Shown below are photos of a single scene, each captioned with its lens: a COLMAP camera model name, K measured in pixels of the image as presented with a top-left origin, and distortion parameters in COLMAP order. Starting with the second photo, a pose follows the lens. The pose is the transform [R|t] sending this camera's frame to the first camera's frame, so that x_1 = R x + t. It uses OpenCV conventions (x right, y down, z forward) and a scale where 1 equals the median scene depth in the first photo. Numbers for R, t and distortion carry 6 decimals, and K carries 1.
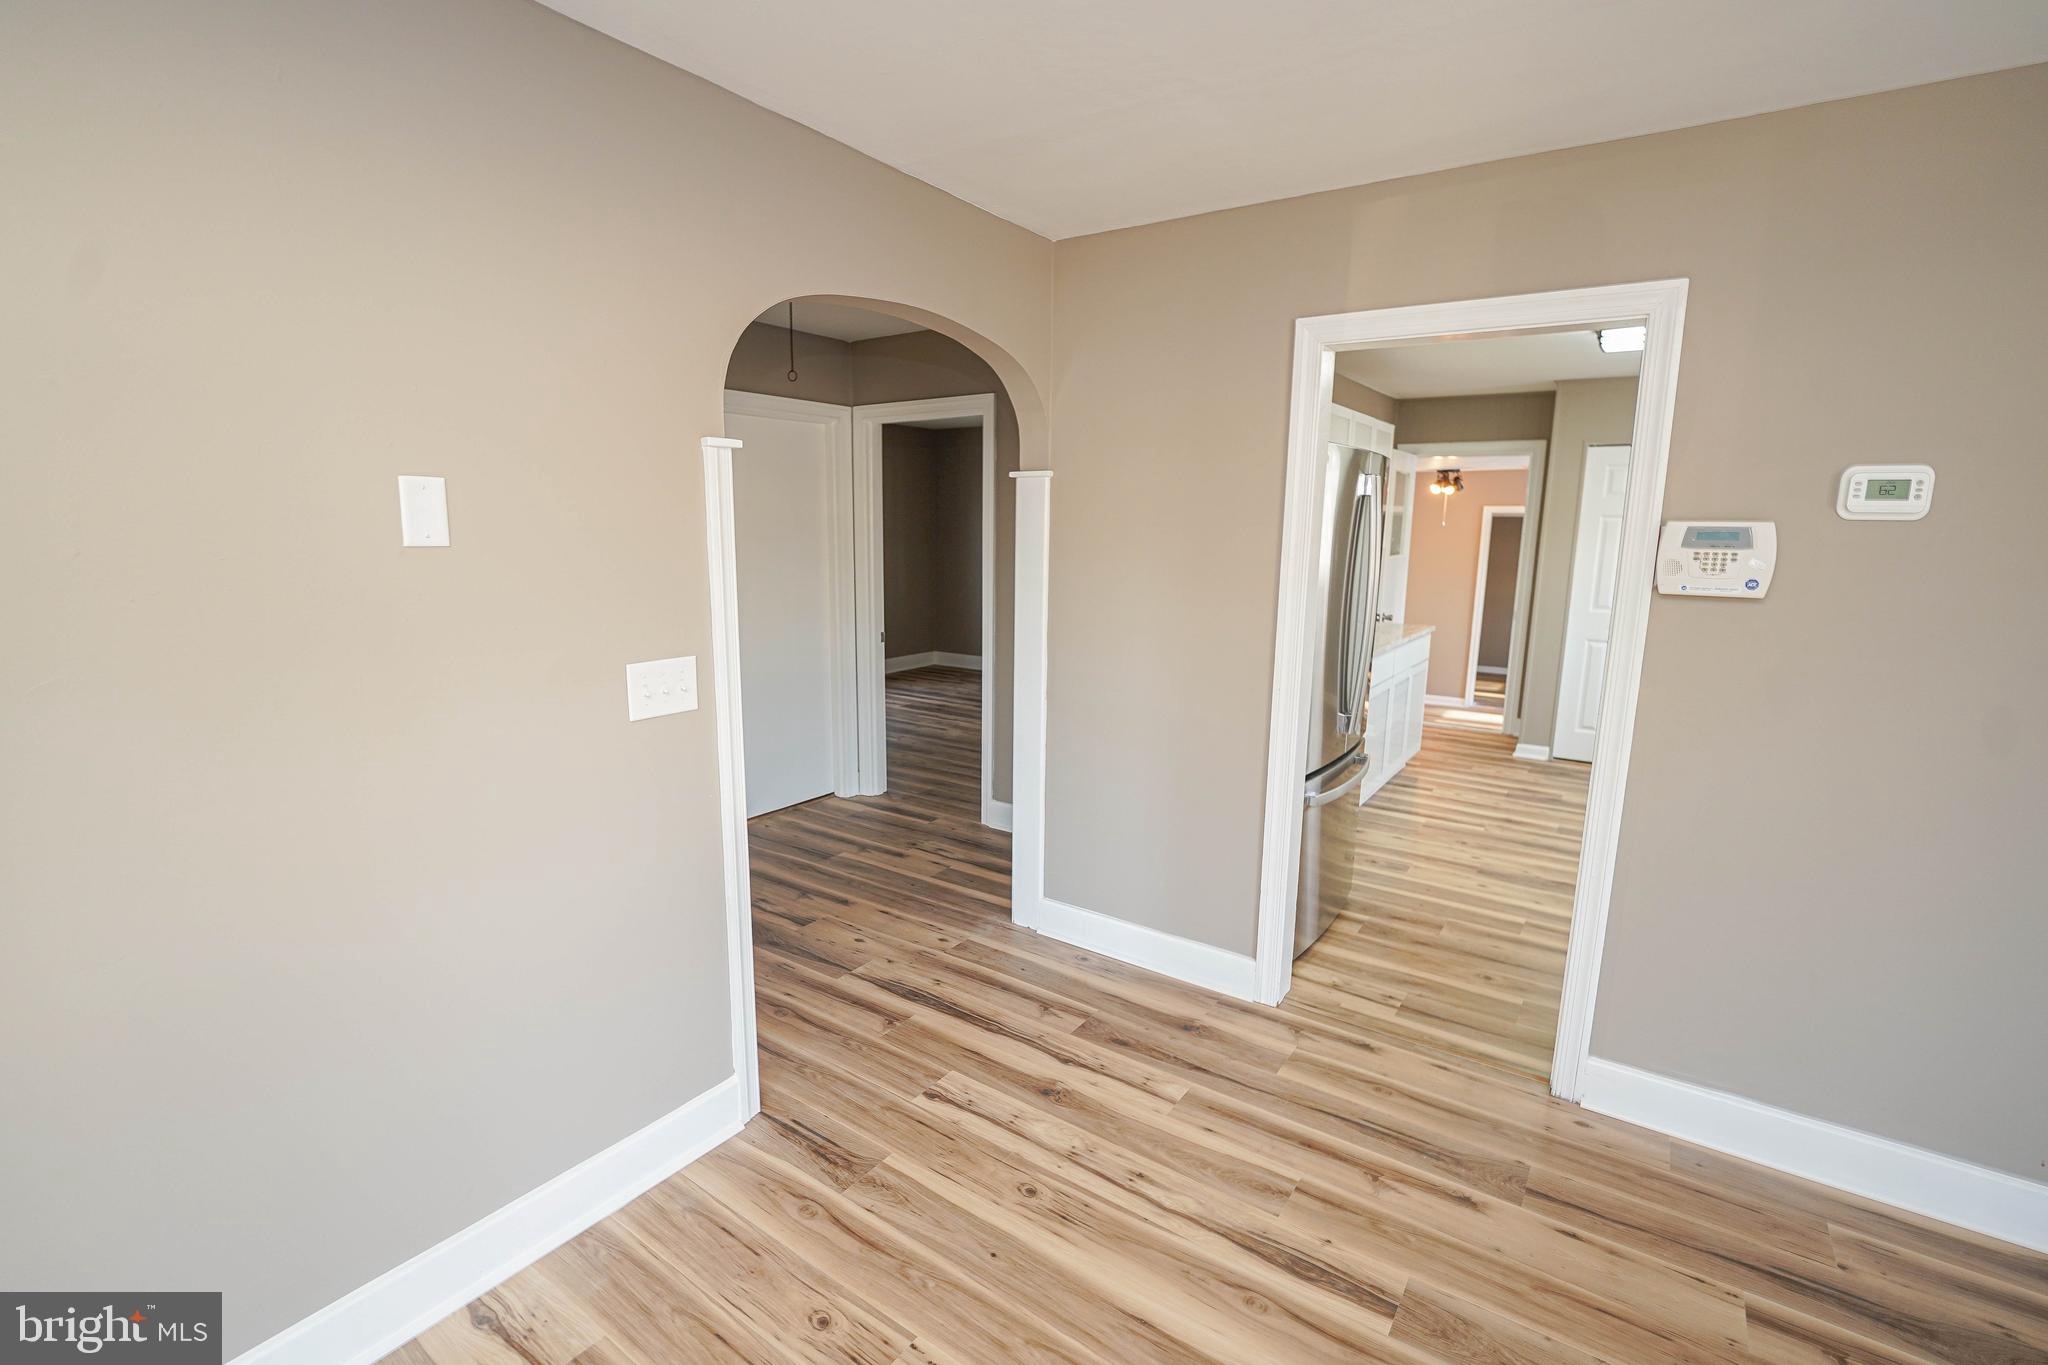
lens RADIAL K [[923.3, 0, 1026.5], [0, 923.3, 686.6], [0, 0, 1]] dist [-0.000974, -0.000068]
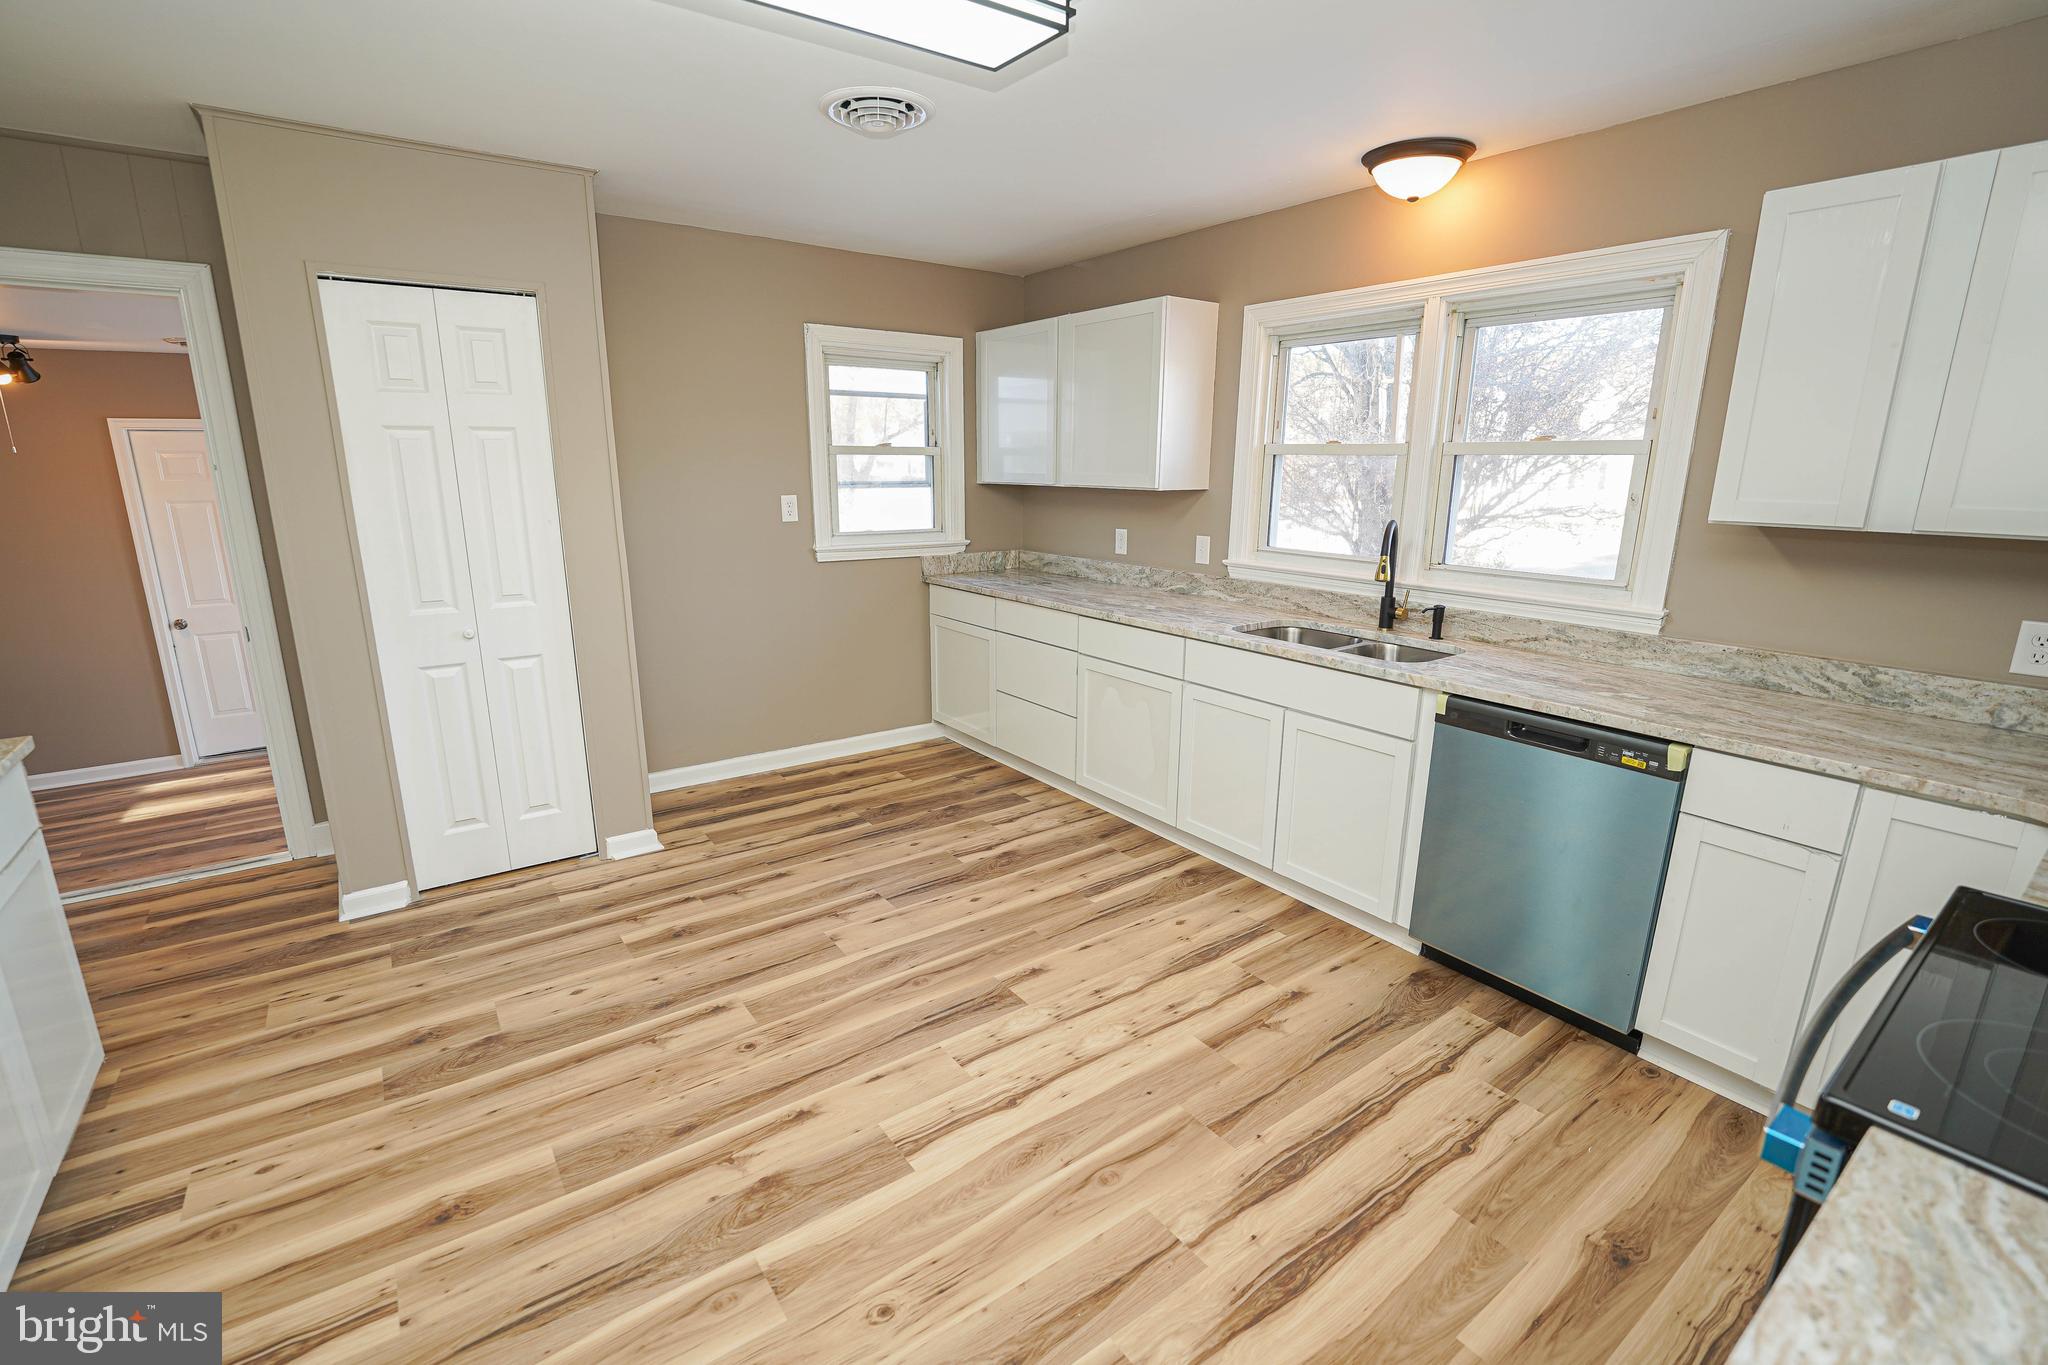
lens RADIAL K [[895.8, 0, 1001.8], [0, 895.8, 686.4], [0, 0, 1]] dist [-0.019353, 0.000021]
pose [[0.342996, -0.240500, 0.908027, 0.350356], [0.166239, 0.966951, 0.193312, -0.114167], [-0.924510, 0.084644, 0.371641, 0.683963]]
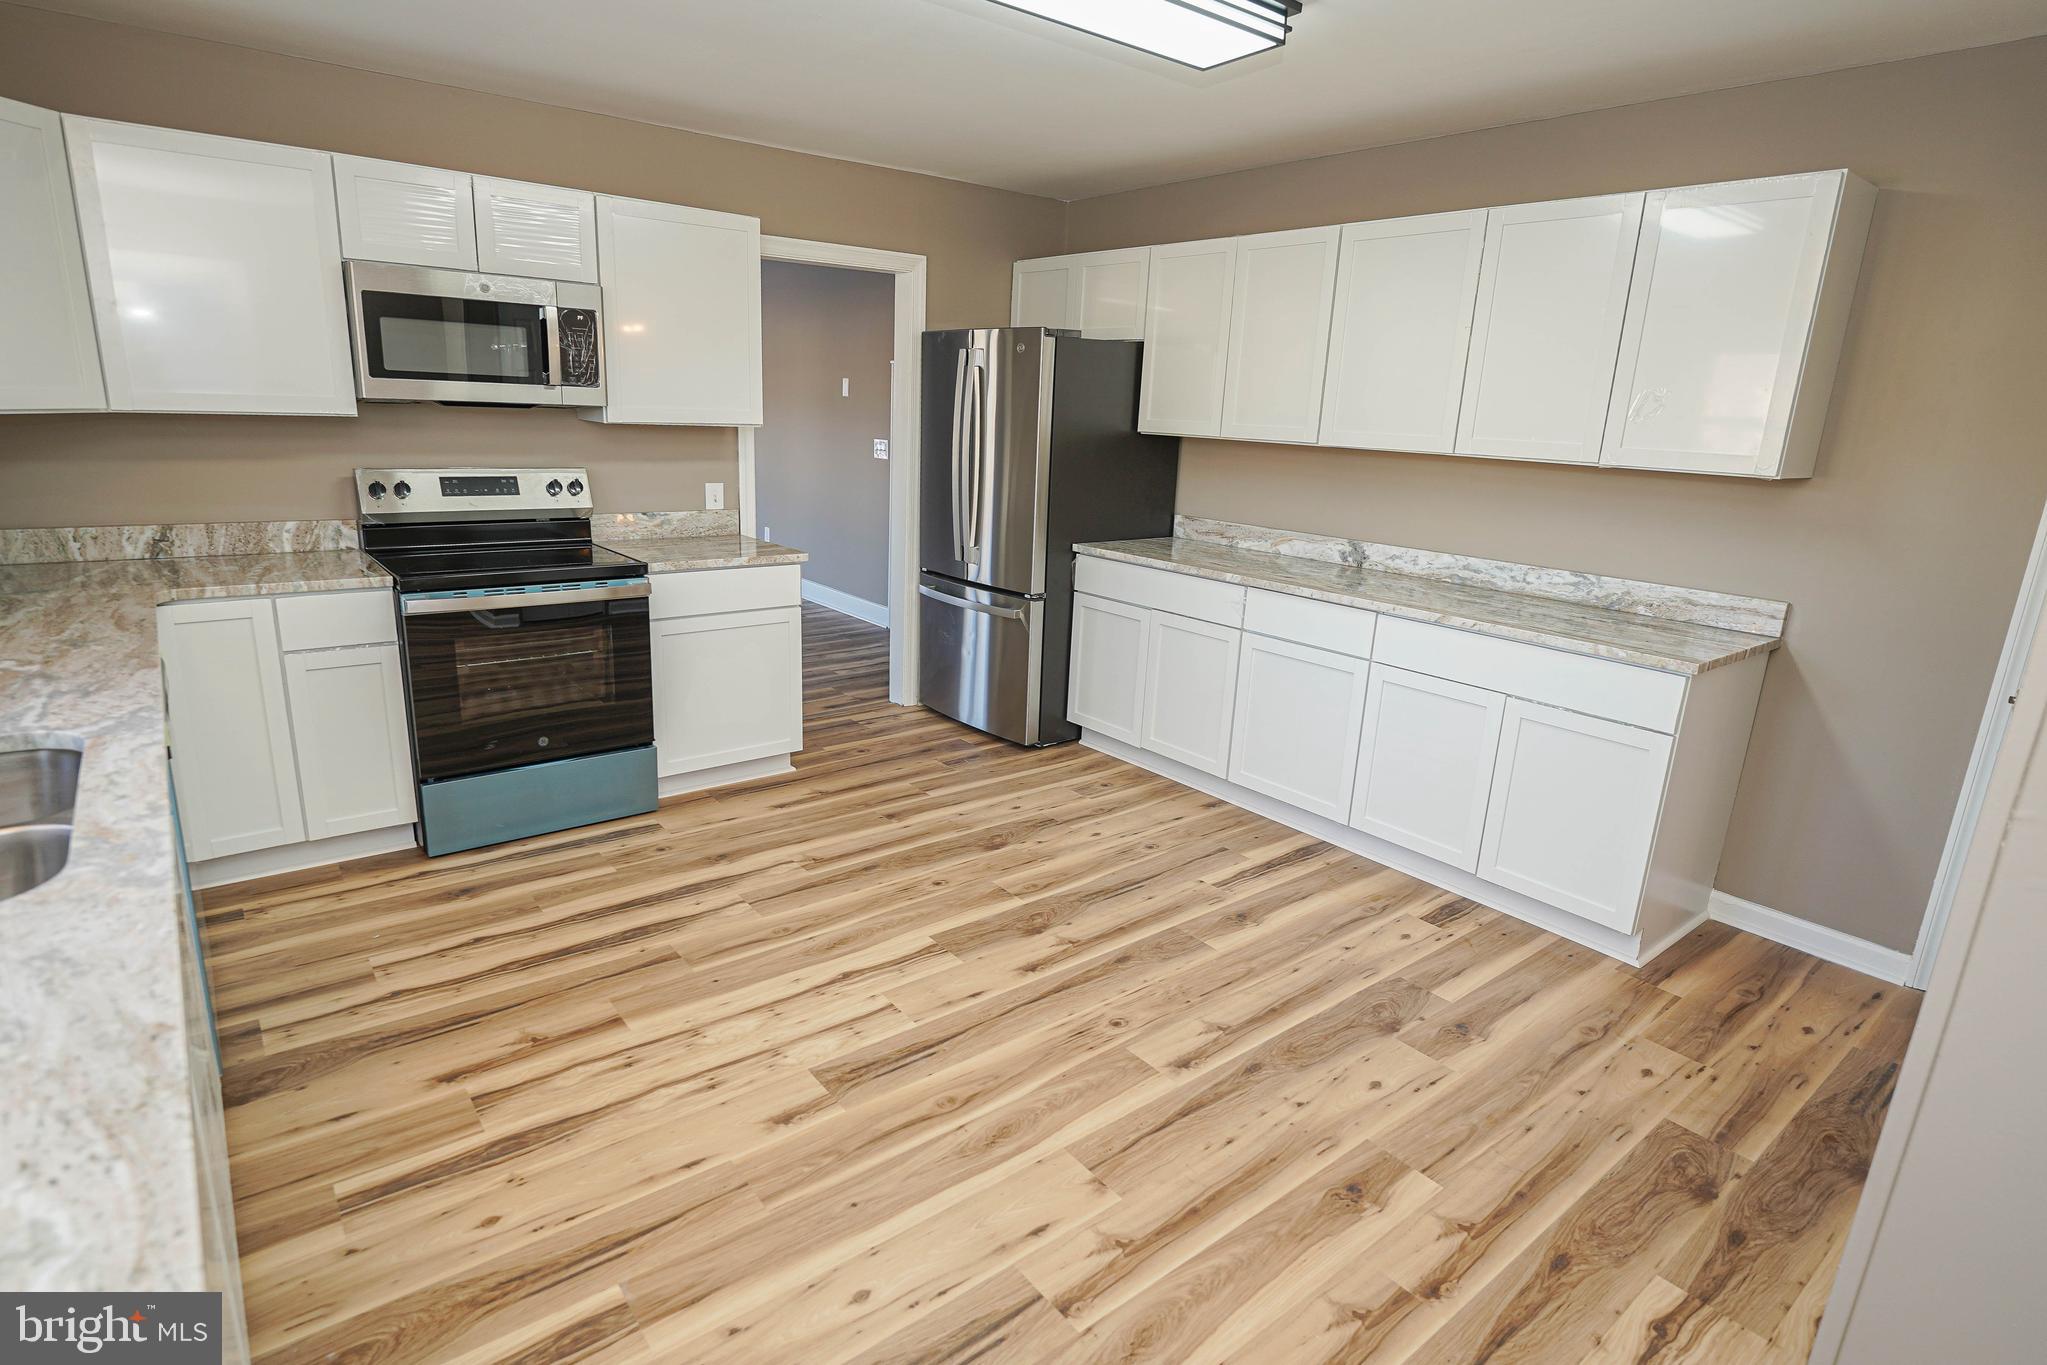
lens RADIAL K [[1058.3, 0, 1004.0], [0, 1058.3, 687.2], [0, 0, 1]] dist [-0.011375, -0.000667]
pose [[-0.293232, 0.228980, -0.928215, 1.265197], [-0.212345, 0.931044, 0.296760, -0.170197], [0.932161, 0.284121, -0.224389, 1.061808]]
